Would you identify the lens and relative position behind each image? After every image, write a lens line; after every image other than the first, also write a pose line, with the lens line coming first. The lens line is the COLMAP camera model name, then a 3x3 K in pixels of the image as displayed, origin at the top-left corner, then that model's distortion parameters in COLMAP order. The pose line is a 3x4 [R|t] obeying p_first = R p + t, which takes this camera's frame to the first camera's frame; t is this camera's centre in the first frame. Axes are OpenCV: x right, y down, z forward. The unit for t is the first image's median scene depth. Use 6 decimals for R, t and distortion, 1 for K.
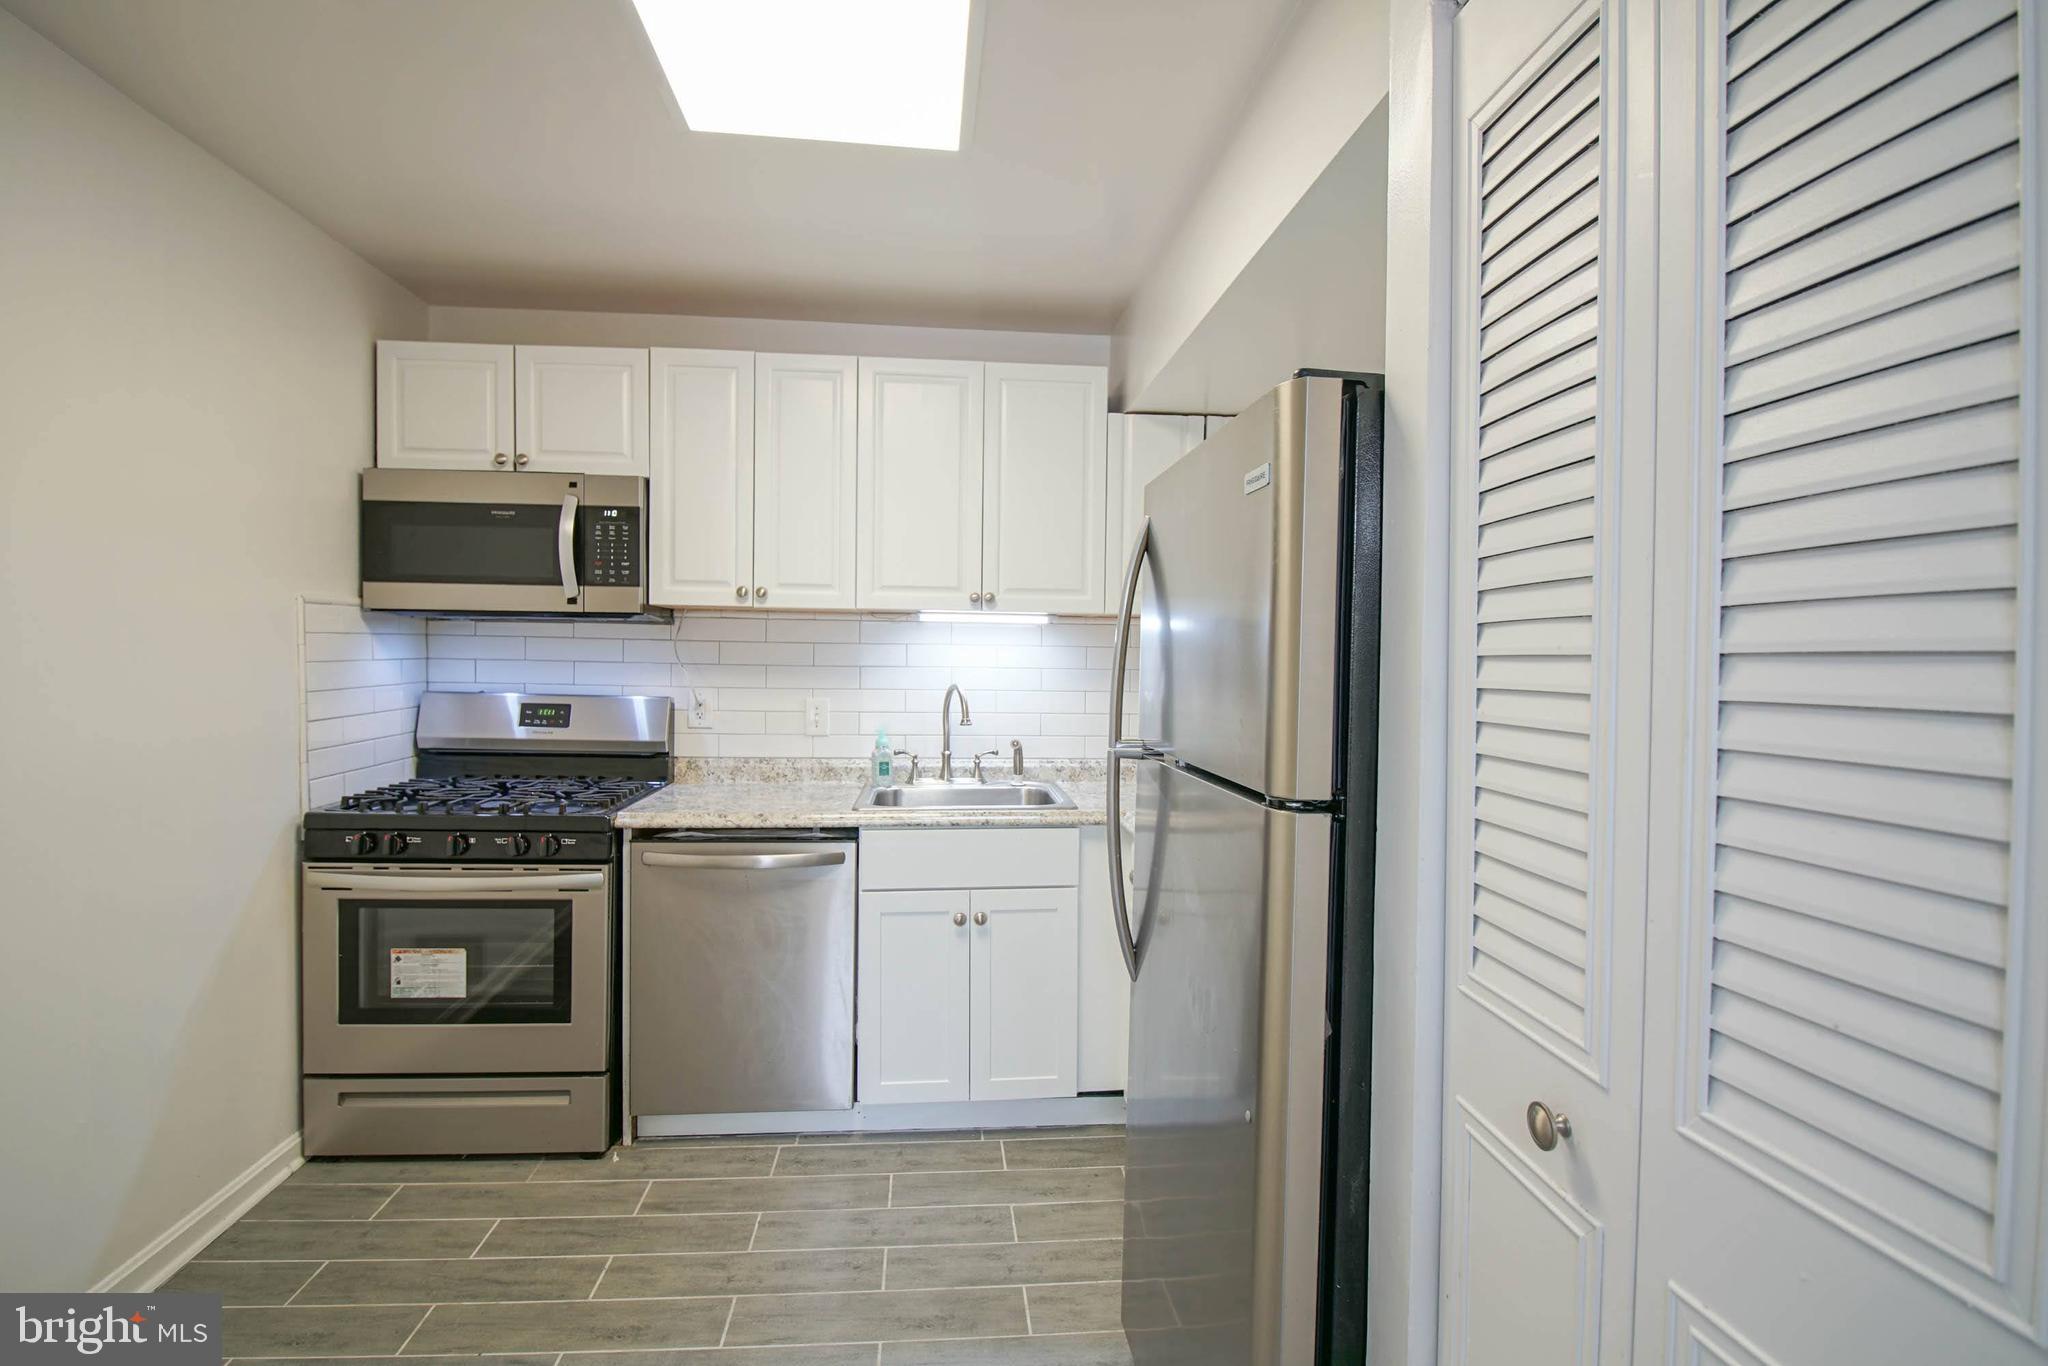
lens RADIAL K [[976.3, 0, 1033.1], [0, 976.3, 673.5], [0, 0, 1]] dist [-0.009976, 0.000663]
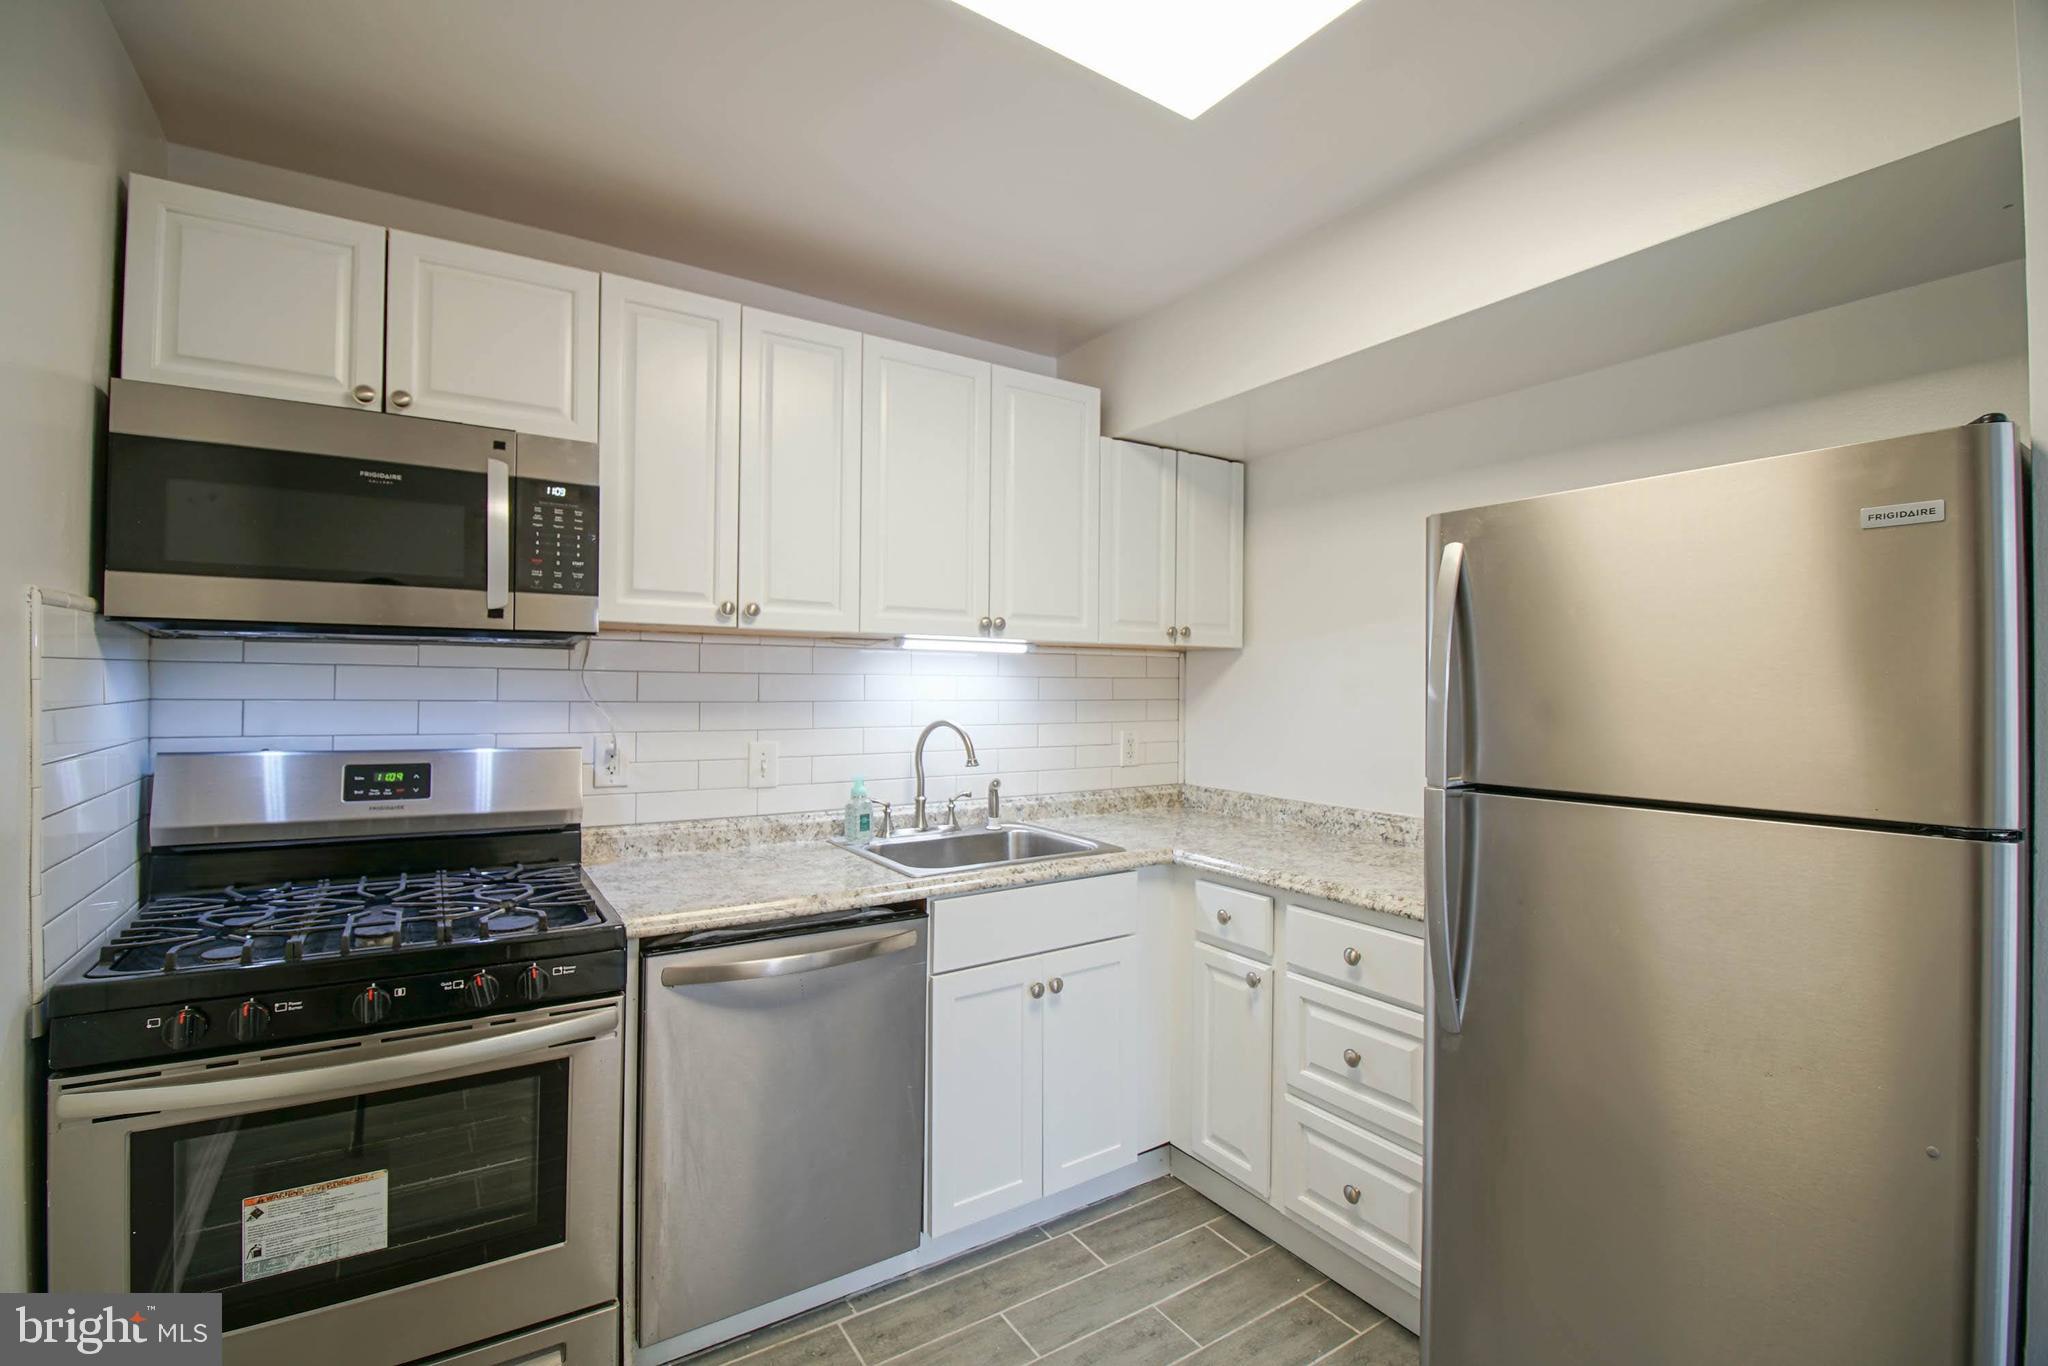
lens RADIAL K [[917.1, 0, 1030.6], [0, 917.1, 668.4], [0, 0, 1]] dist [-0.002246, -0.009261]
pose [[0.881718, 0.001661, 0.471774, -0.440791], [0.013371, 0.999504, -0.028509, -0.012161], [-0.471588, 0.031445, 0.881258, 0.253219]]
